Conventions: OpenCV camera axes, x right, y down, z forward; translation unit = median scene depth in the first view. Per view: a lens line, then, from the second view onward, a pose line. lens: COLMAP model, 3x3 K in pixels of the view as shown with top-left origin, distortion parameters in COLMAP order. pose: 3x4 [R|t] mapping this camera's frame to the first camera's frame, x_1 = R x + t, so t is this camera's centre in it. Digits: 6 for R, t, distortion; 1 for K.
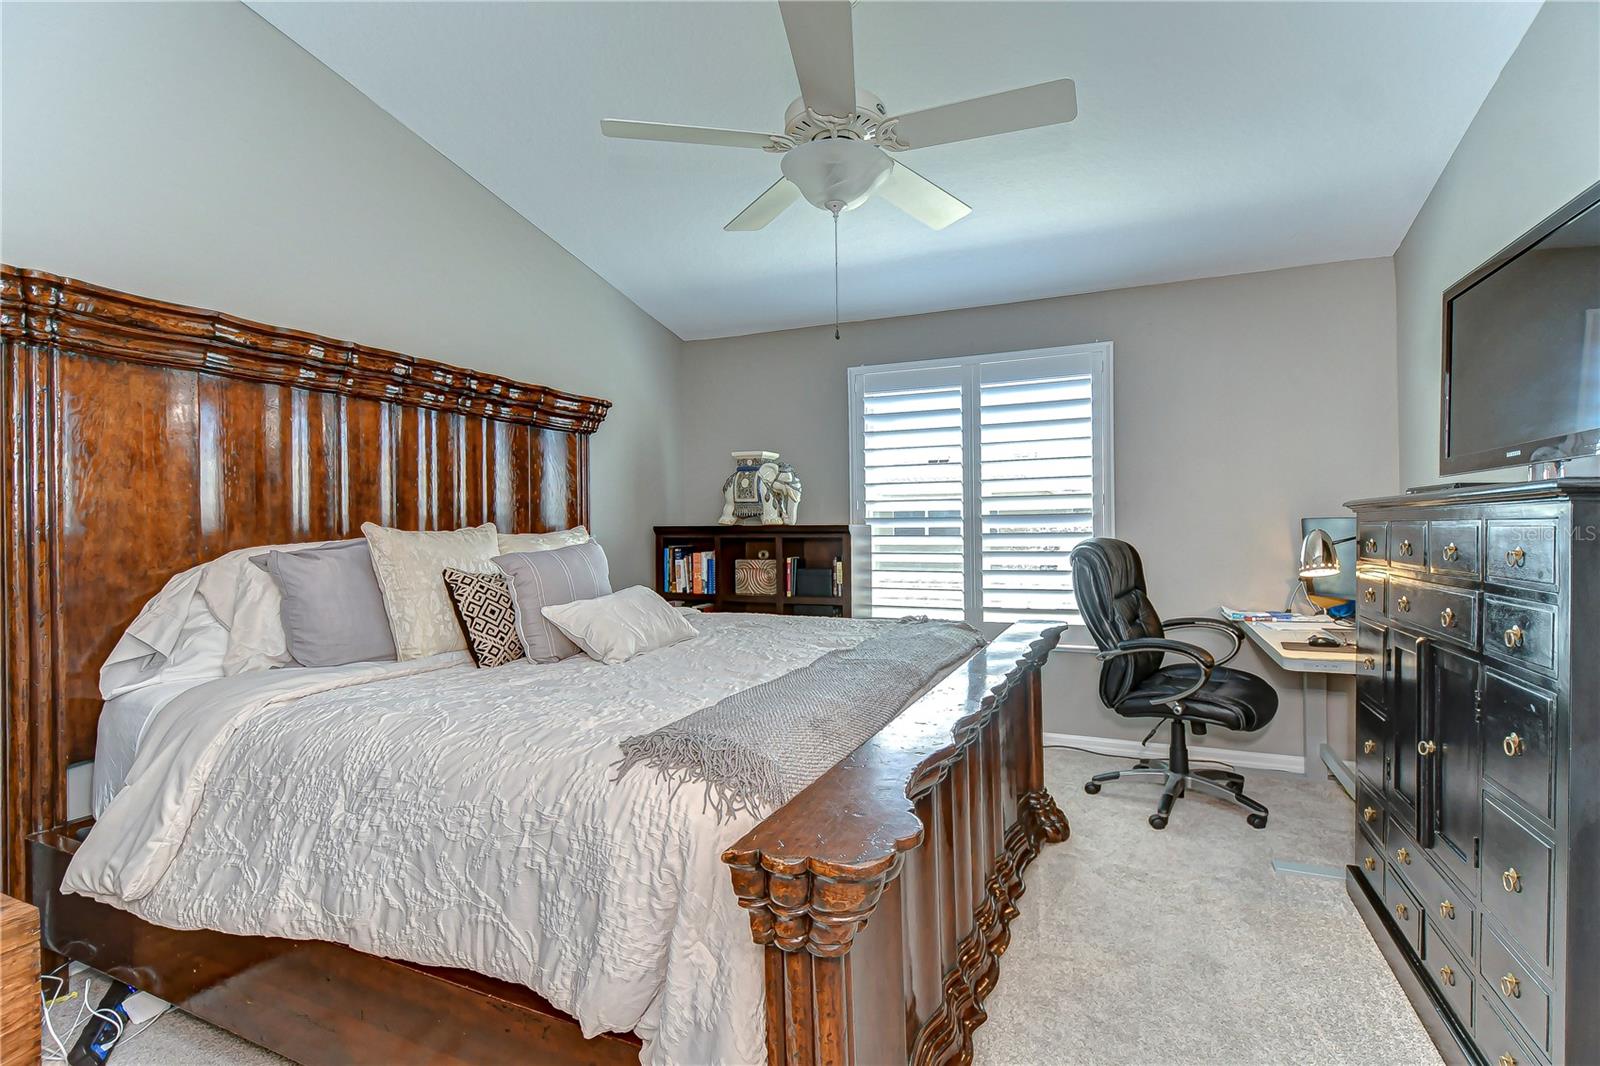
lens RADIAL K [[724.3, 0, 803.3], [0, 724.3, 507.0], [0, 0, 1]] dist [0.000039, -0.000132]
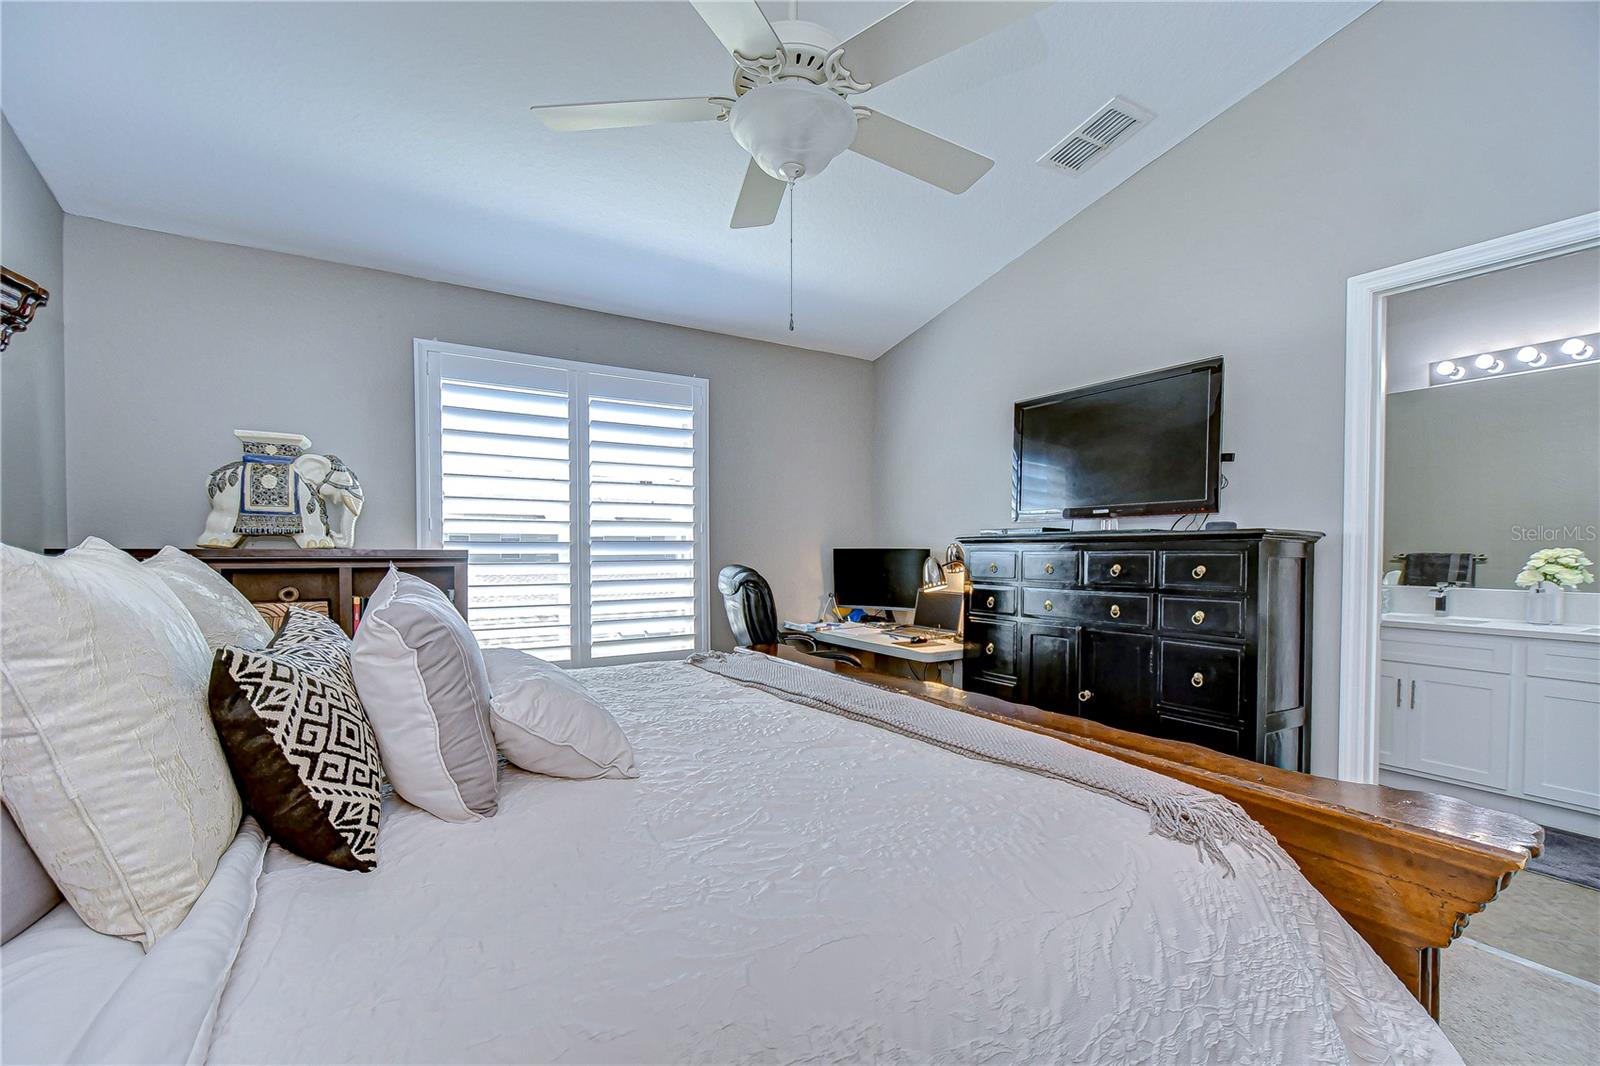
lens RADIAL K [[715.0, 0, 795.7], [0, 715.0, 545.4], [0, 0, 1]] dist [0.001171, -0.000261]
pose [[0.573875, 0.015910, 0.818788, -0.336939], [-0.027095, 0.999633, -0.000433, 0.010581], [-0.818495, -0.021936, 0.574095, 0.273938]]
